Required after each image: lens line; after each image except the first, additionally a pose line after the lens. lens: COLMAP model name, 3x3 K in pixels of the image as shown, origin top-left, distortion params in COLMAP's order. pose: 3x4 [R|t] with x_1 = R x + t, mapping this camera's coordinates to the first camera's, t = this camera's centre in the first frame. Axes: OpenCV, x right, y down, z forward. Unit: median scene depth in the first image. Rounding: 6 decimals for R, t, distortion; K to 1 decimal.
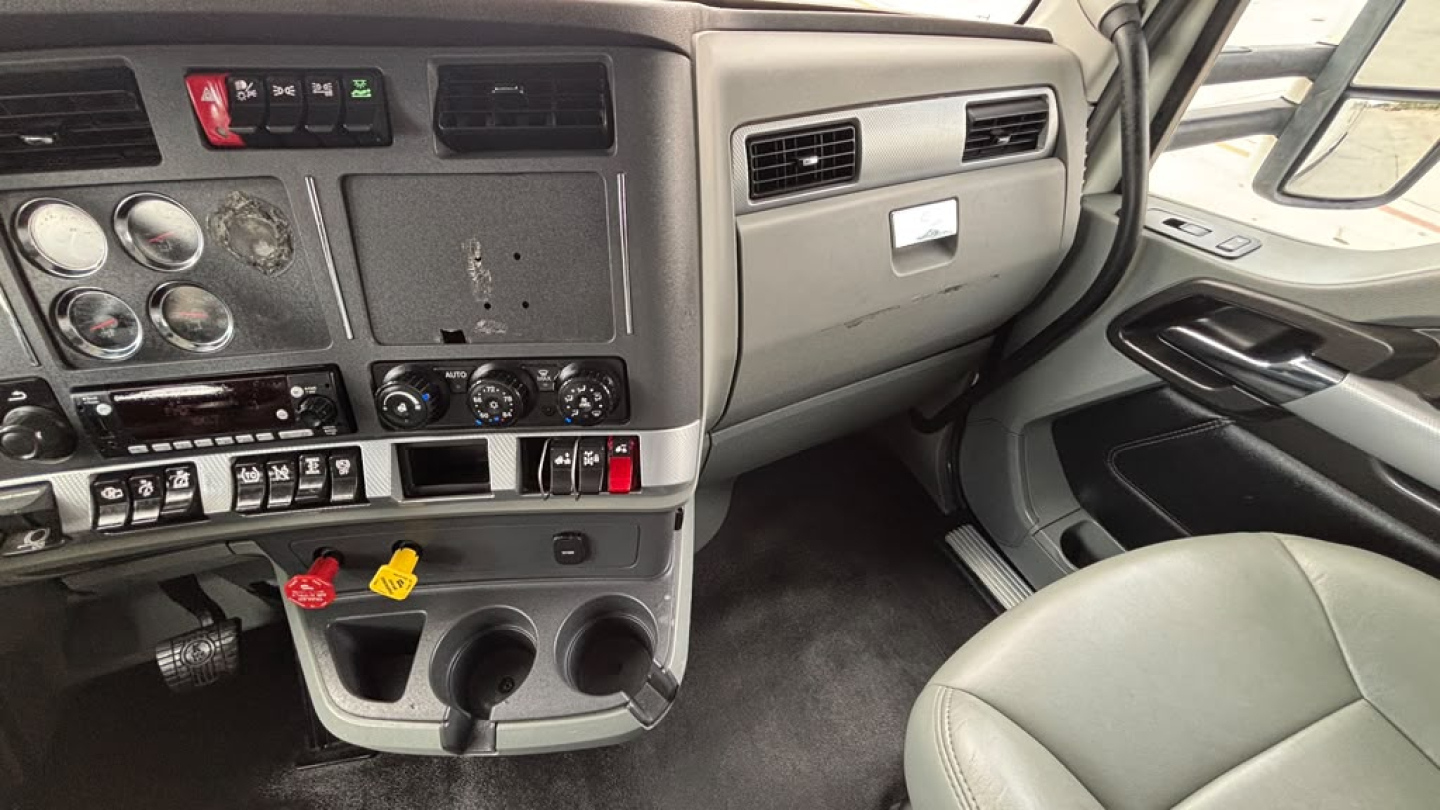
lens RADIAL K [[581.5, 0, 724.7], [0, 581.5, 402.9], [0, 0, 1]] dist [-0.005334, 0.001883]
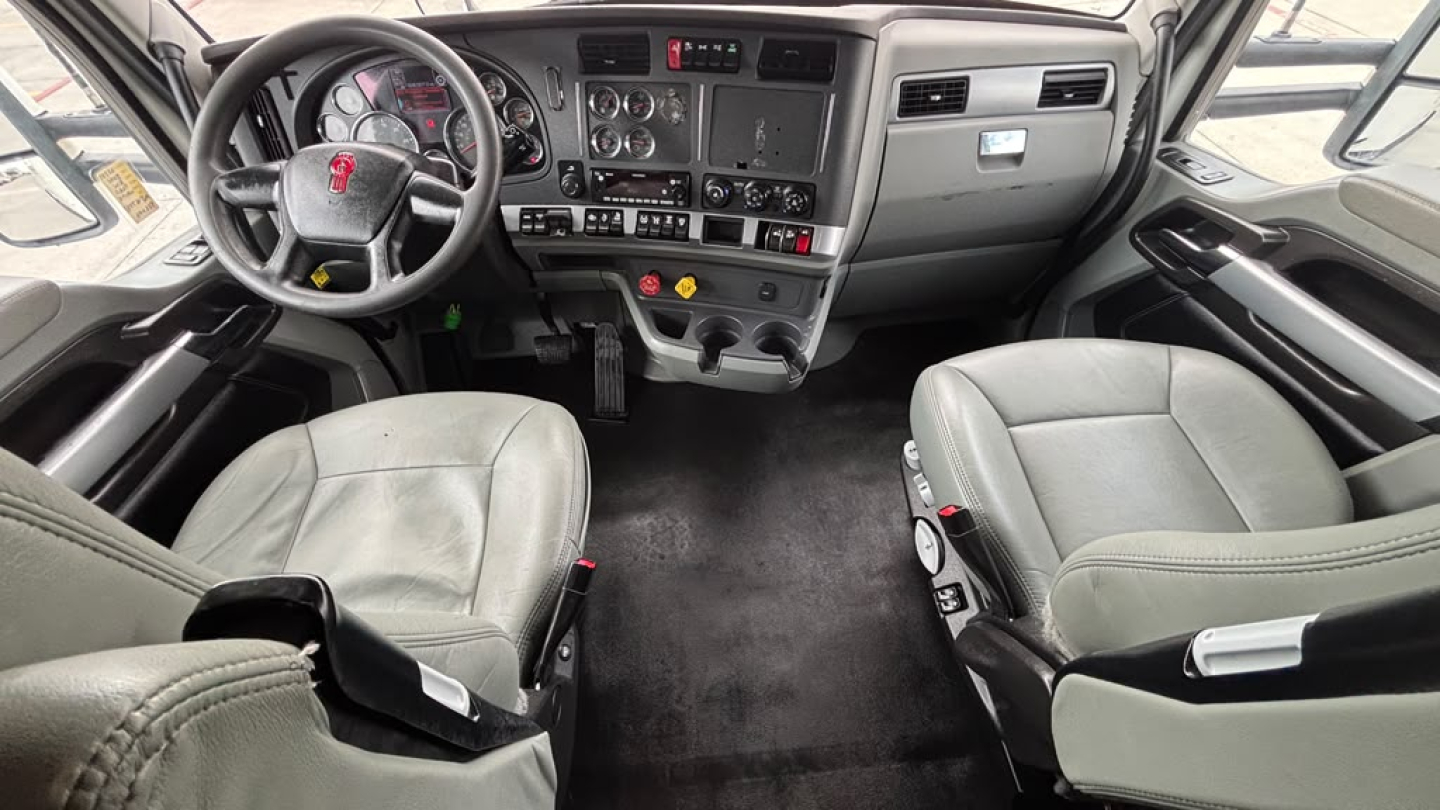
lens RADIAL K [[581.5, 0, 726.1], [0, 581.5, 405.3], [0, 0, 1]] dist [-0.005334, 0.001883]
pose [[0.949952, 0.203176, -0.237300, 0.171483], [-0.182427, 0.977425, 0.106586, 0.516650], [0.253598, -0.057961, 0.965571, -1.119741]]
